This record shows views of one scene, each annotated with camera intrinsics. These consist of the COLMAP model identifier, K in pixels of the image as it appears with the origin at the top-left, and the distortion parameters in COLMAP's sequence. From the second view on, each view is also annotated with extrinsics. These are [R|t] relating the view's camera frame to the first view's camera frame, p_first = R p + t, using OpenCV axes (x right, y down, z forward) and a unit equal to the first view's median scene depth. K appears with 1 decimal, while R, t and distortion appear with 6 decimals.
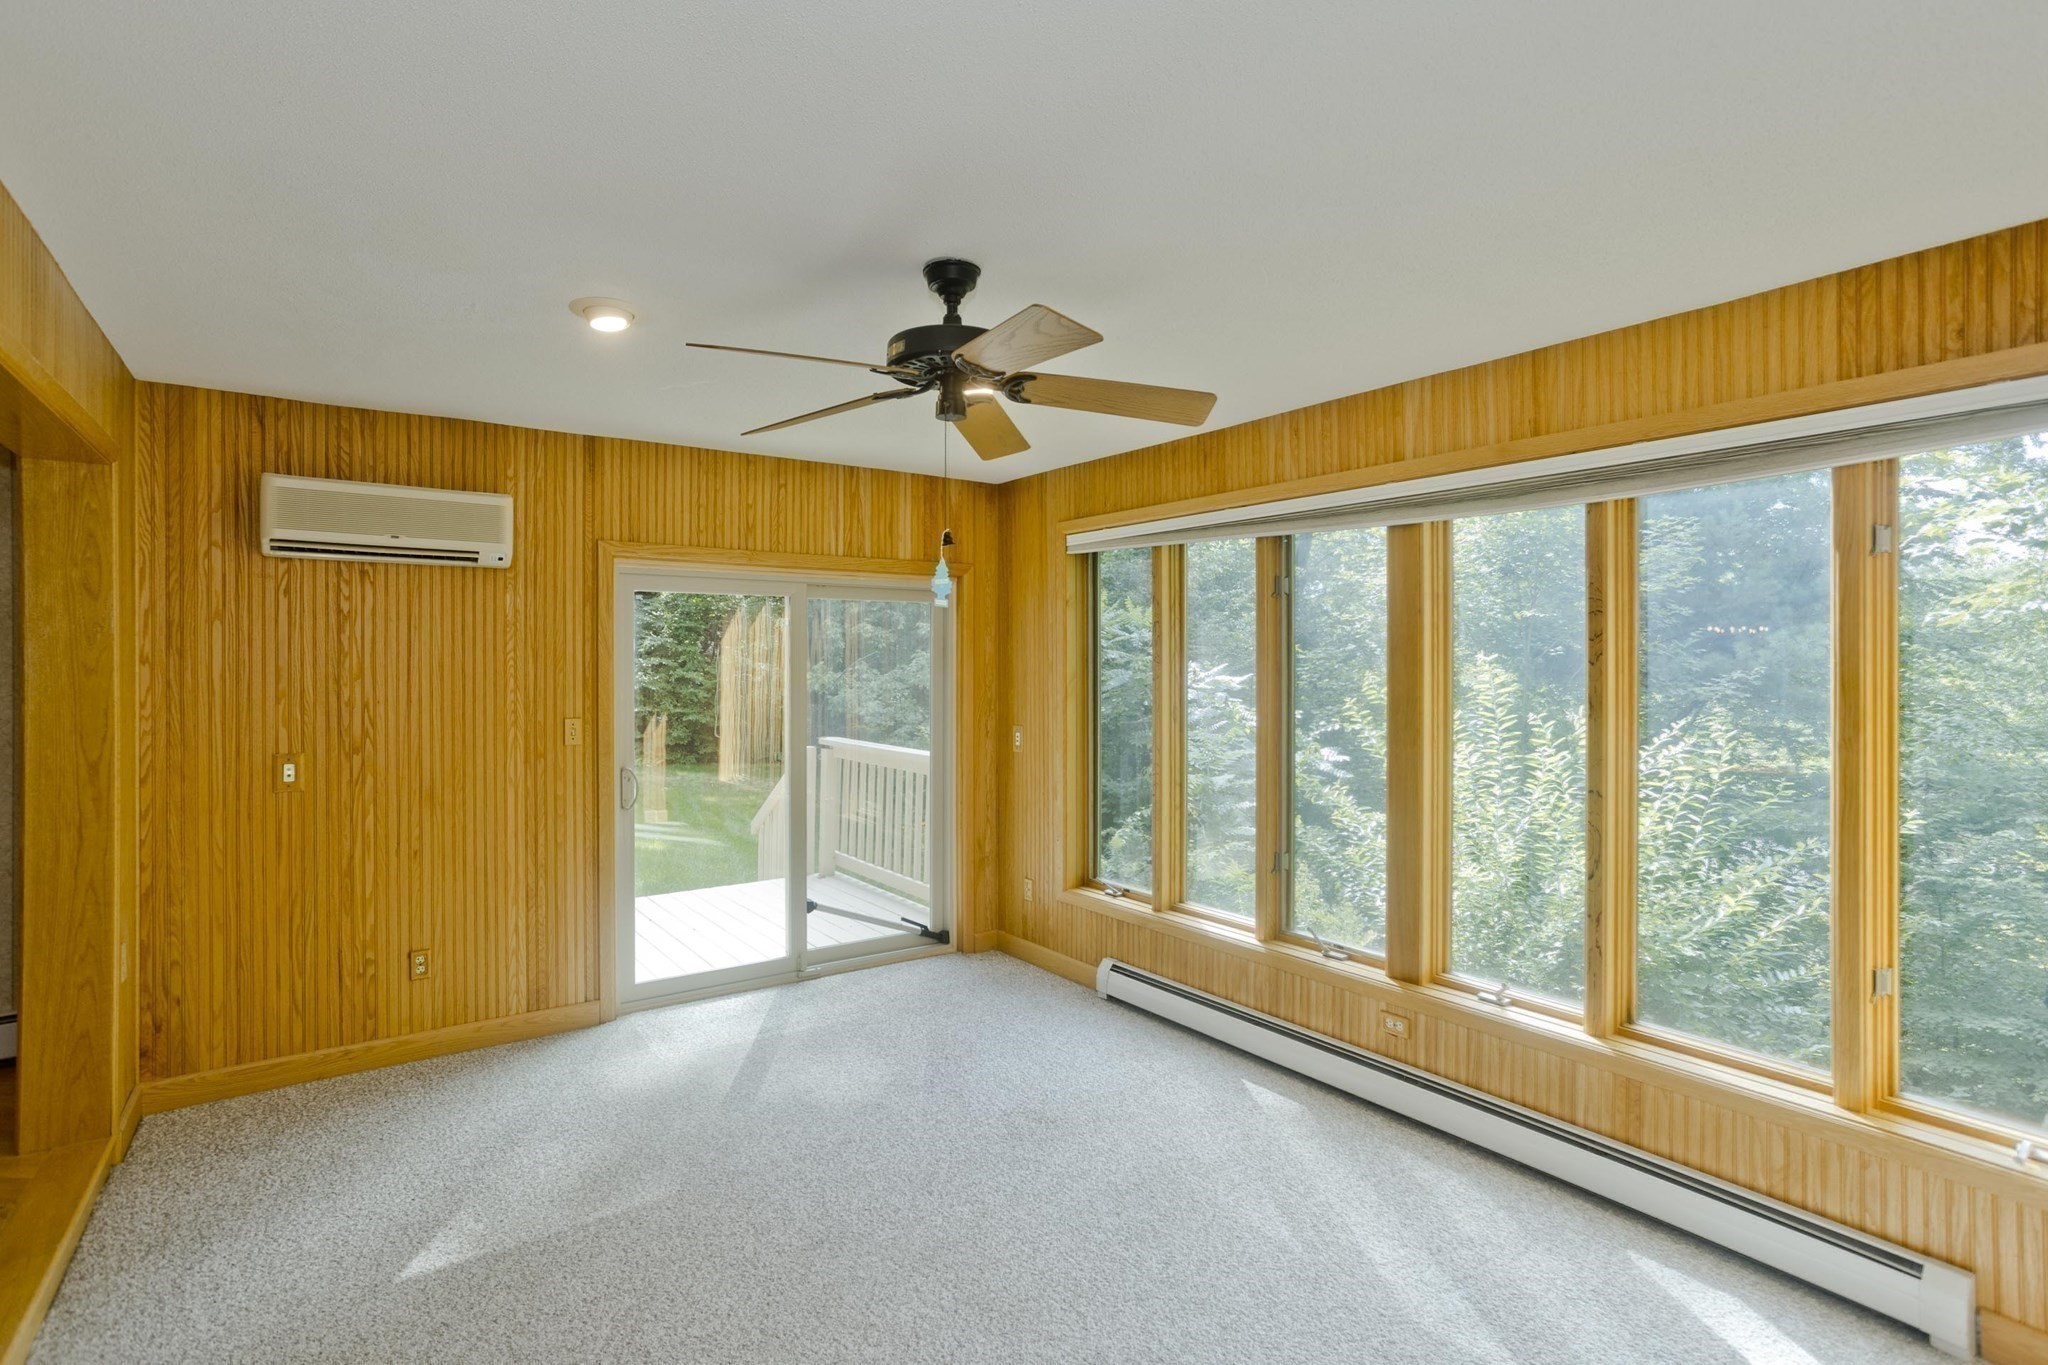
lens RADIAL K [[1012.9, 0, 1009.8], [0, 1012.9, 665.2], [0, 0, 1]] dist [-0.054643, 0.029279]
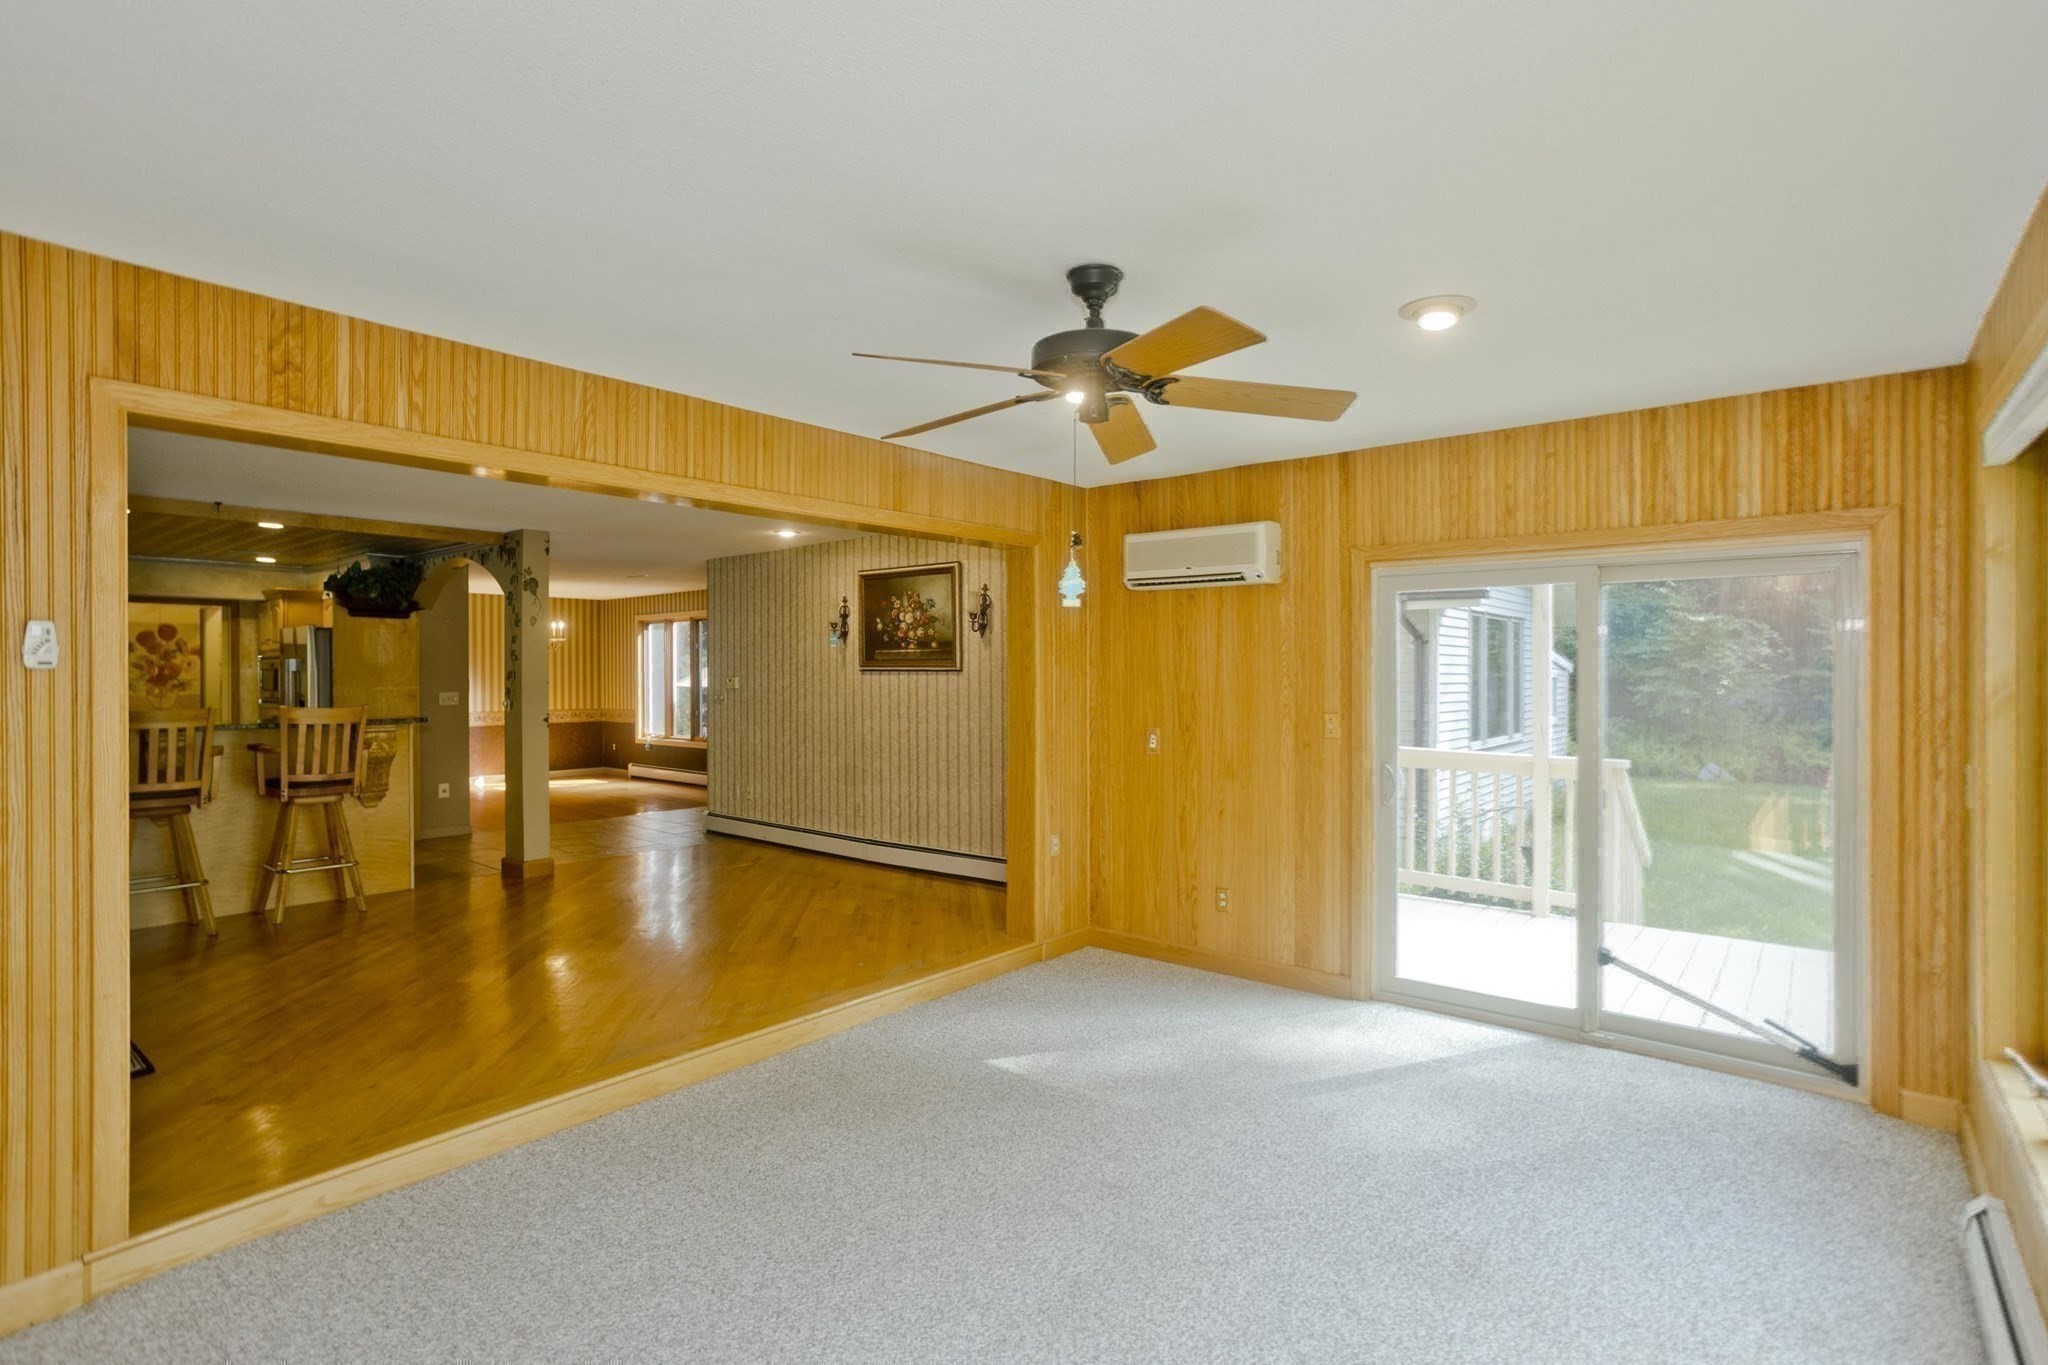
lens RADIAL K [[998.3, 0, 1027.1], [0, 998.3, 671.6], [0, 0, 1]] dist [-0.049331, 0.028555]
pose [[0.249378, 0.001296, -0.968405, 0.533280], [-0.000031, 0.999999, 0.001330, 0.005582], [0.968406, -0.000302, 0.249378, 0.402444]]
